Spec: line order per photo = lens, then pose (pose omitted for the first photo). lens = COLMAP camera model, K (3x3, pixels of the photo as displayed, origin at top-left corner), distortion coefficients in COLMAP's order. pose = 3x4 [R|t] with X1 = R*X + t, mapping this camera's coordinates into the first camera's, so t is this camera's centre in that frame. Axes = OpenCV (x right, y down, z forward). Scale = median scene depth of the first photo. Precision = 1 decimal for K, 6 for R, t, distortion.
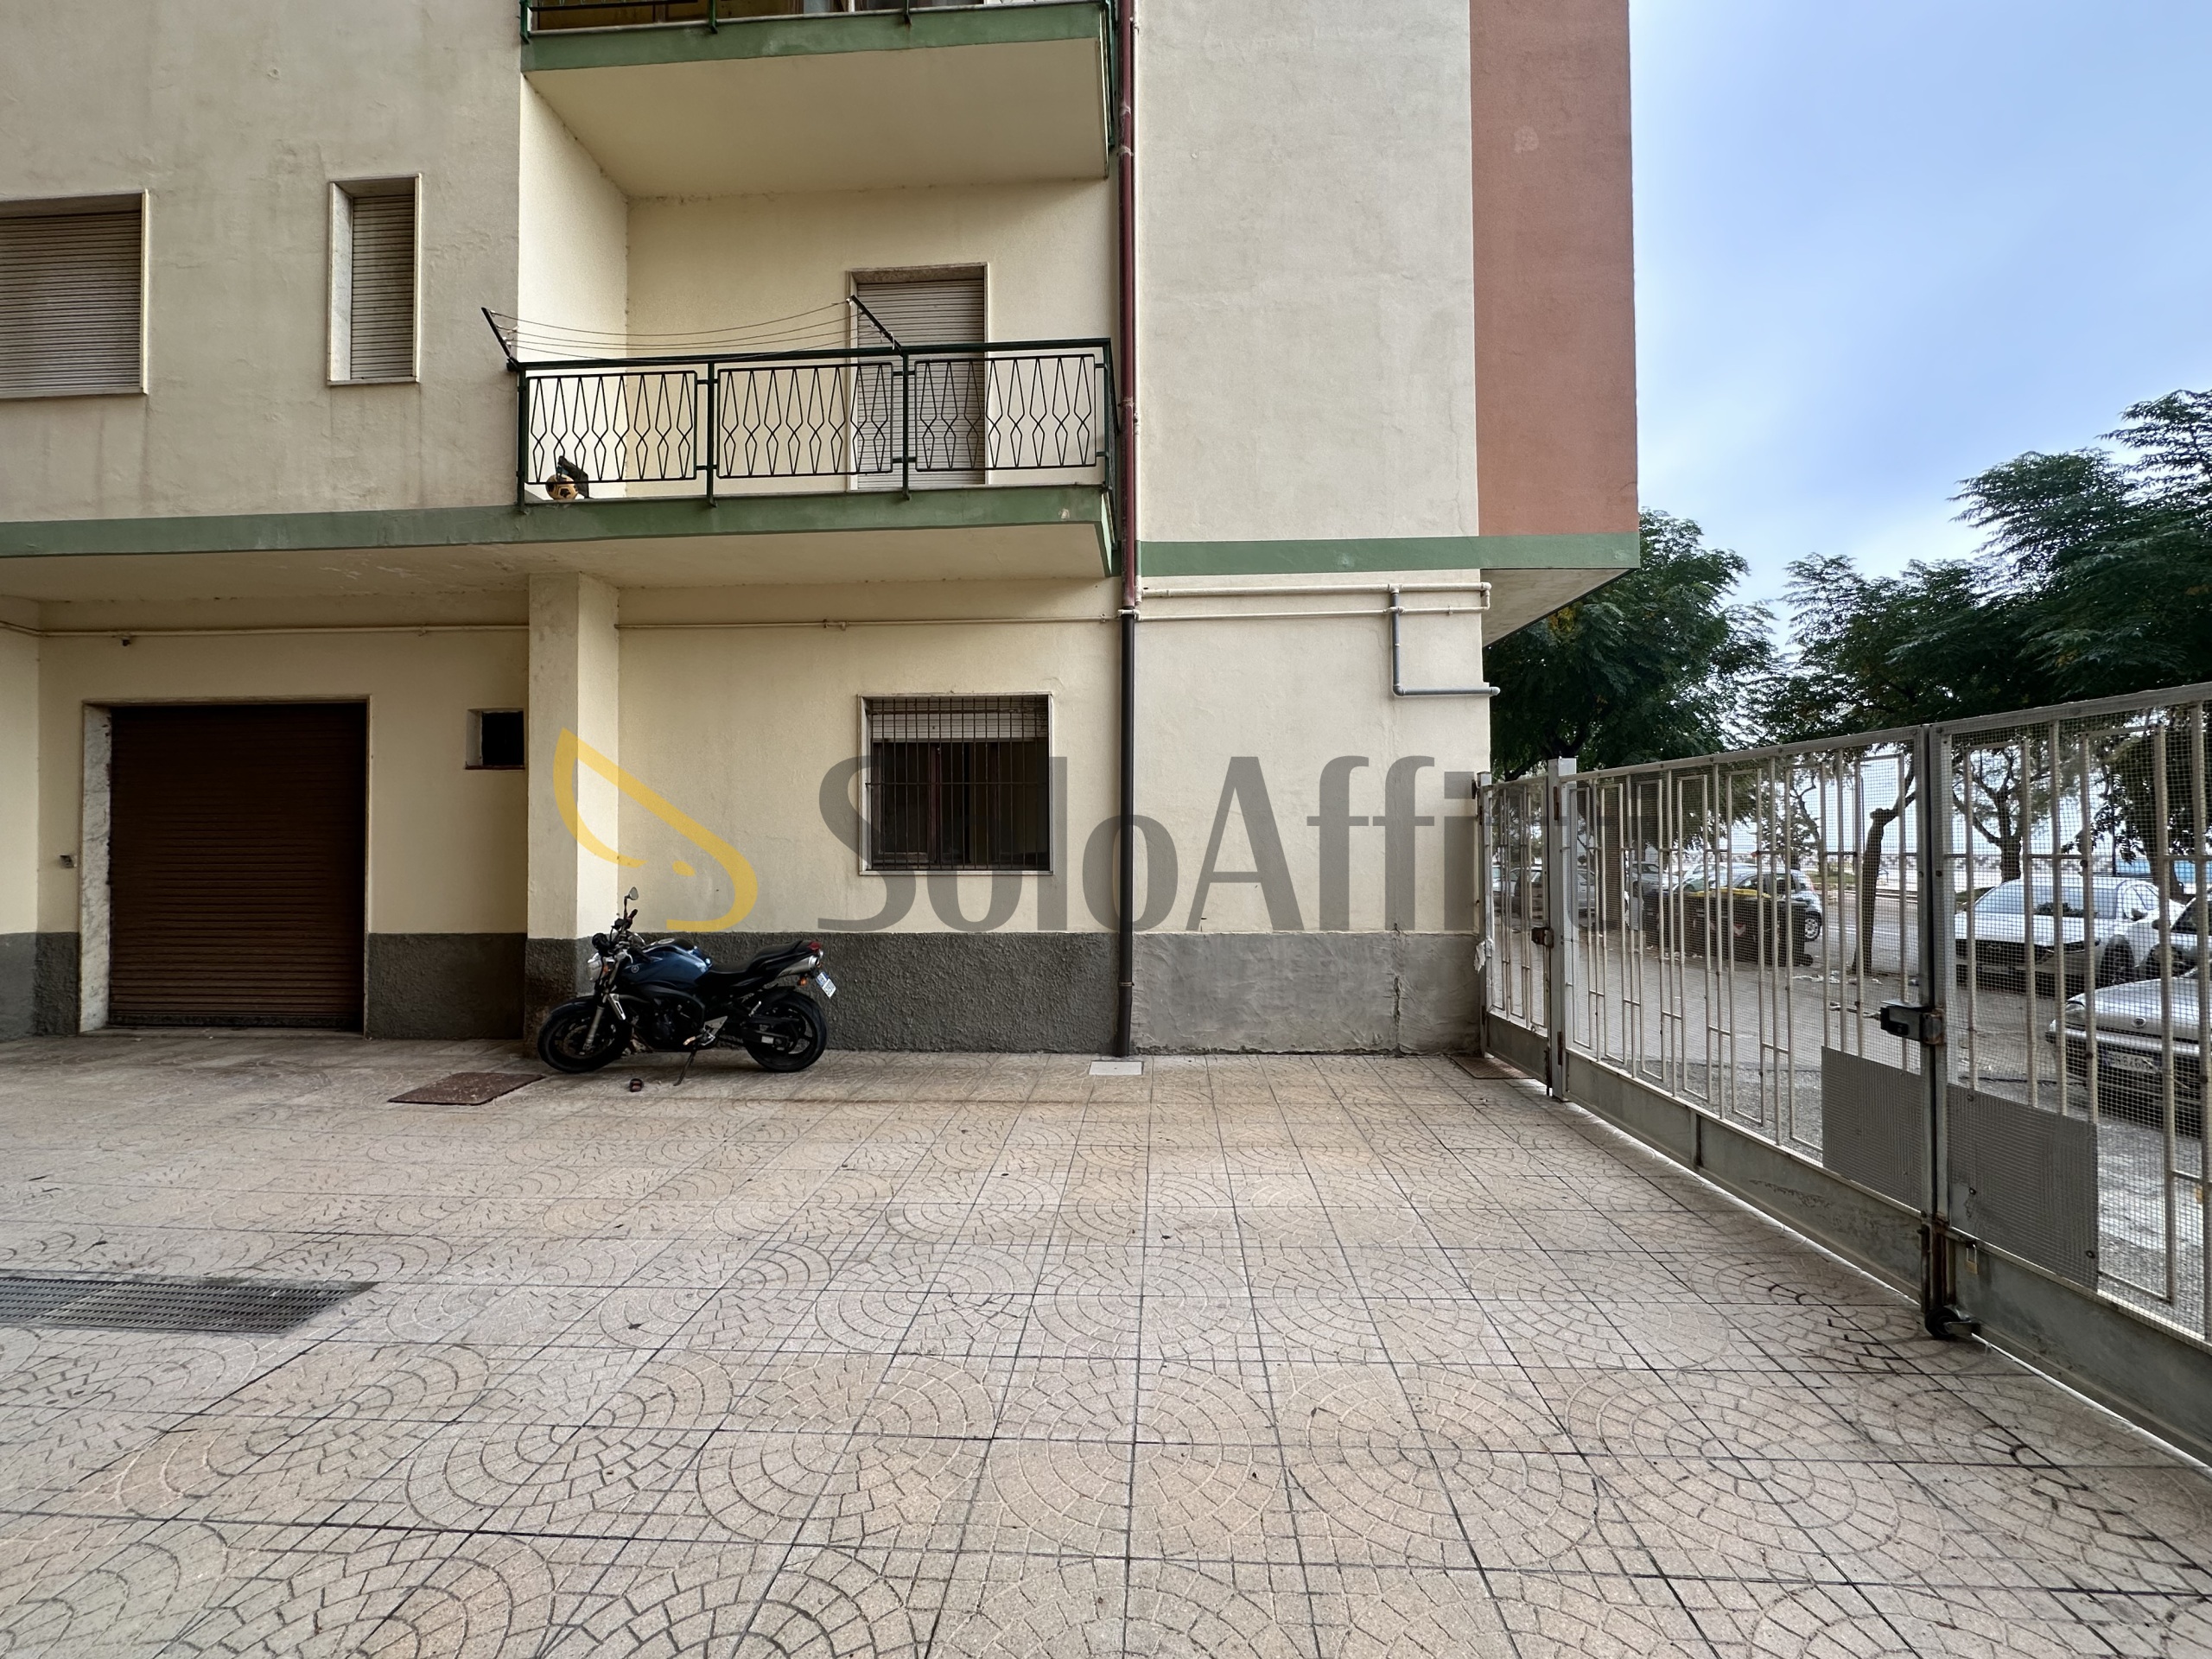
lens RADIAL K [[899.5, 0, 1112.0], [0, 899.5, 851.7], [0, 0, 1]] dist [-0.001545, 0.000181]
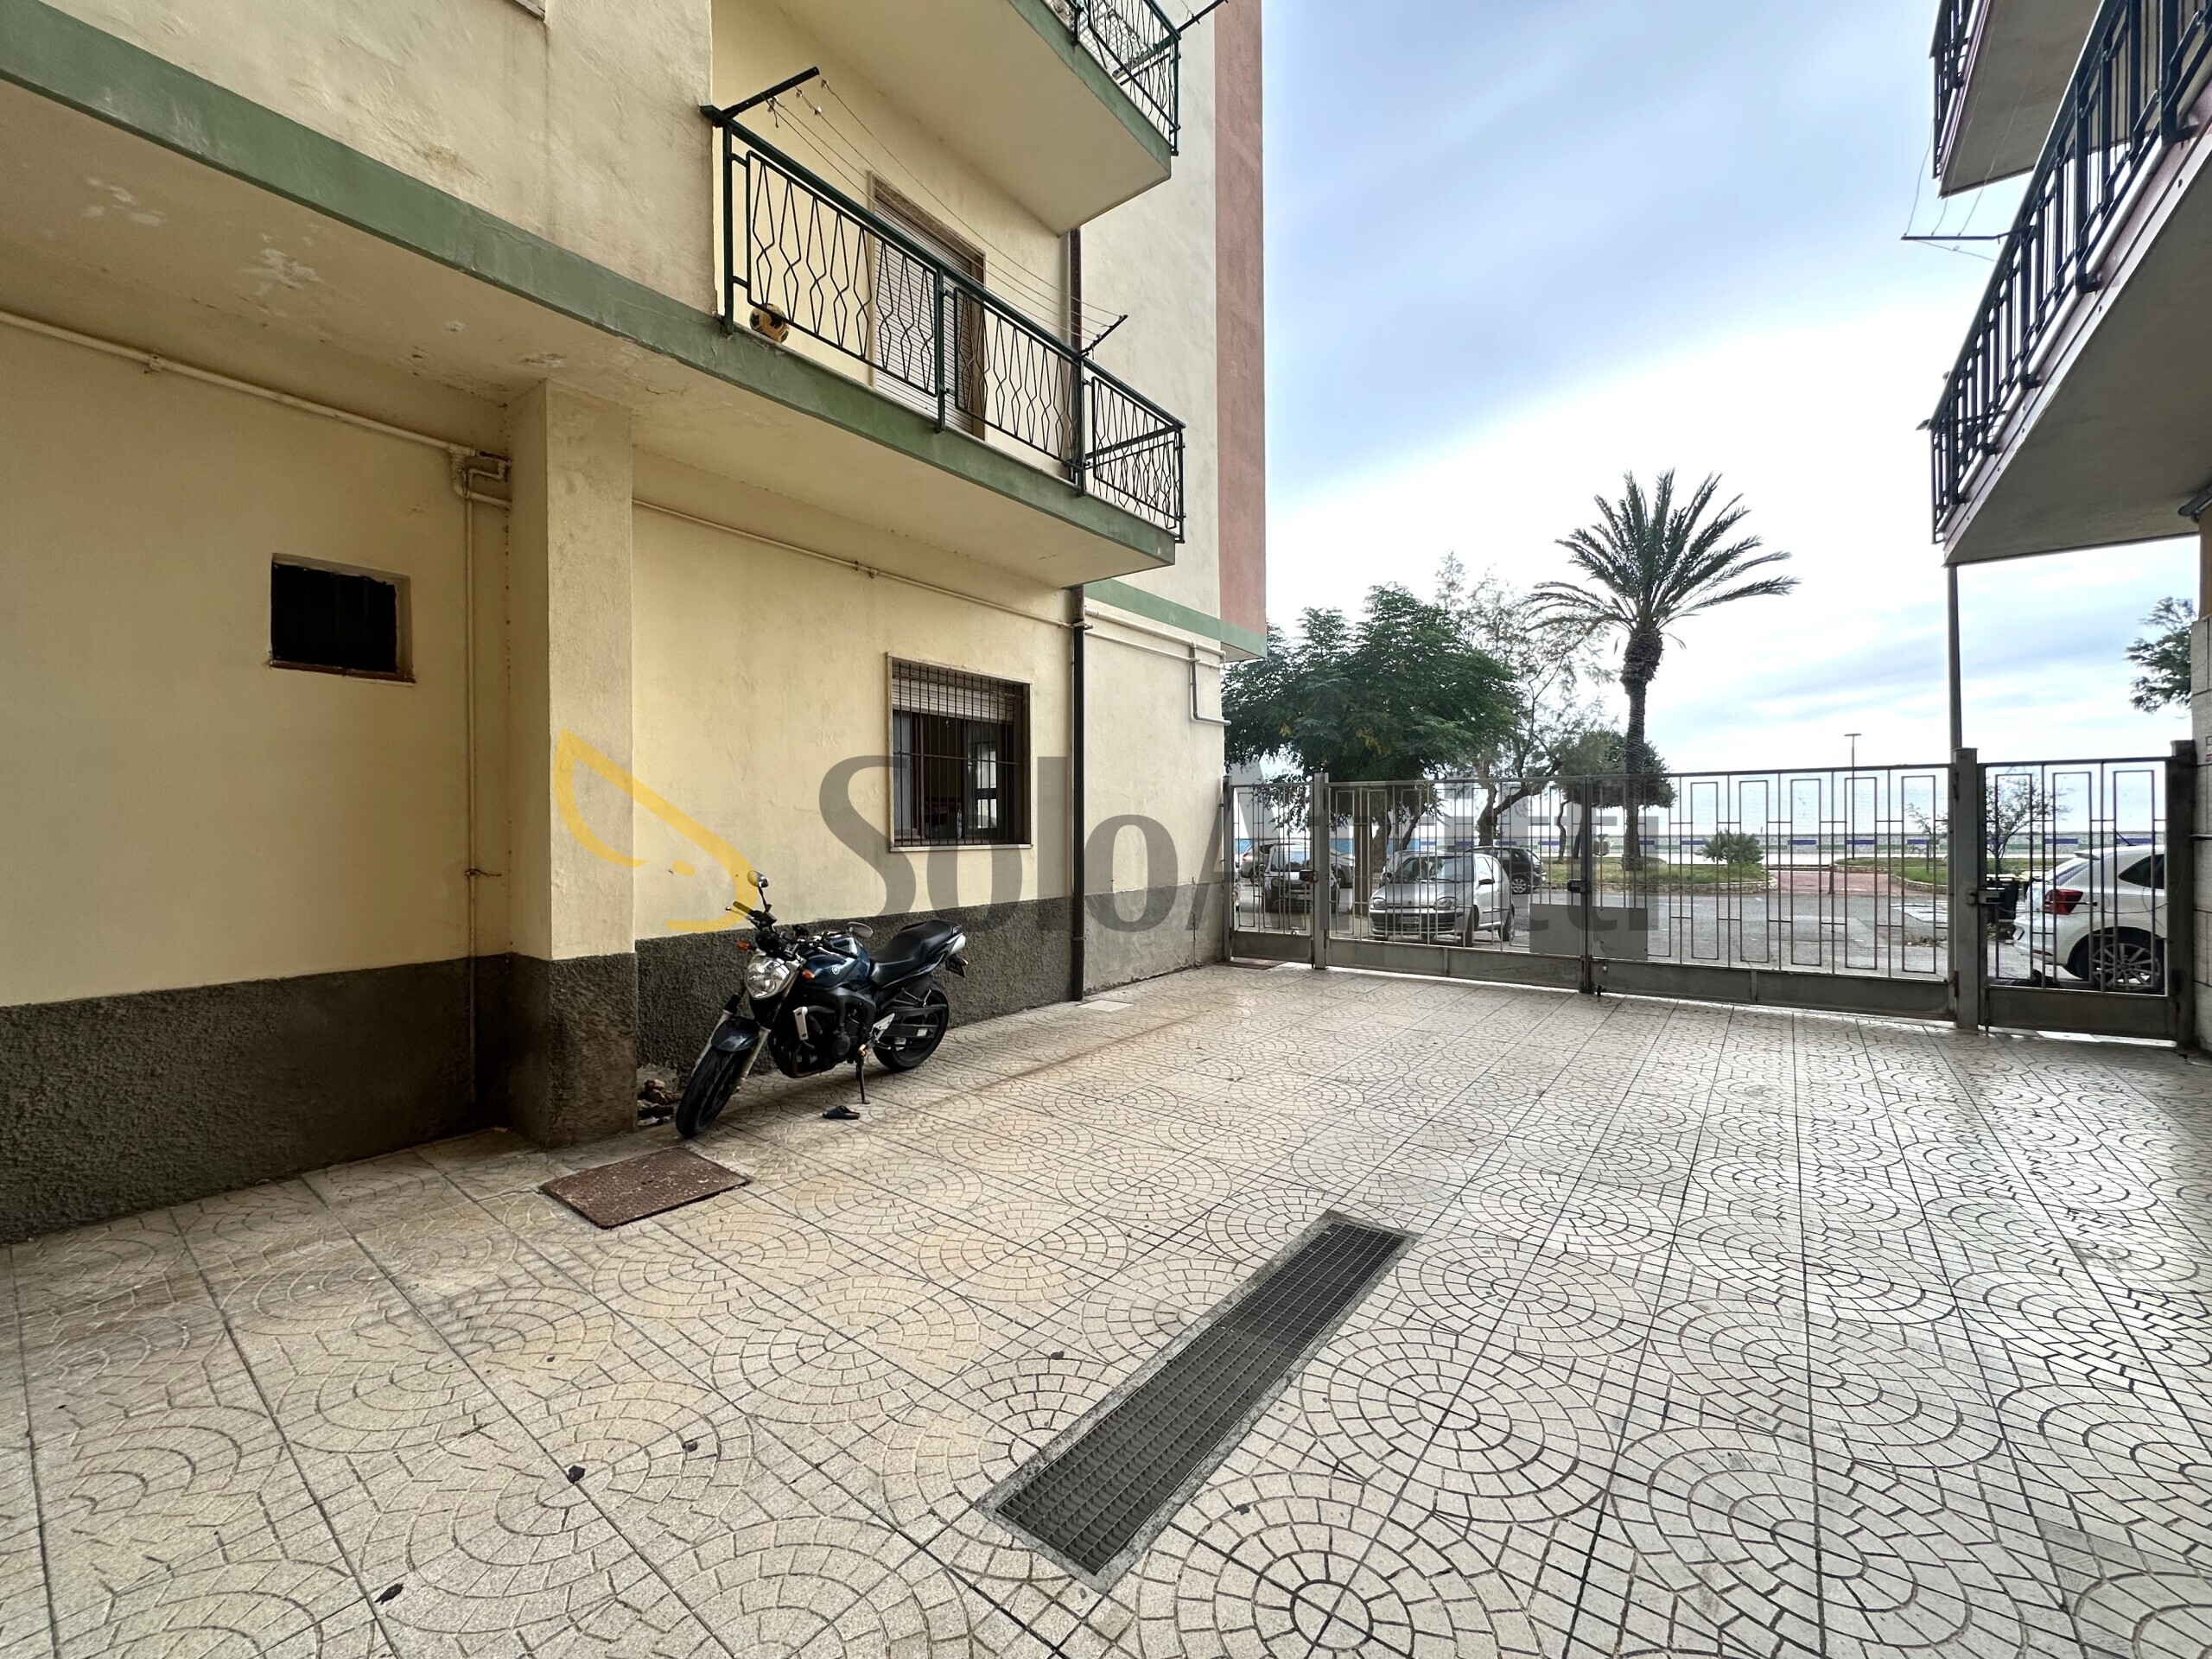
lens RADIAL K [[899.5, 0, 1112.0], [0, 899.5, 851.7], [0, 0, 1]] dist [-0.001545, 0.000181]
pose [[0.539916, -0.020152, 0.841478, -0.966142], [0.011719, 0.999796, 0.016425, 0.014211], [-0.841638, 0.000993, 0.540042, 0.329632]]
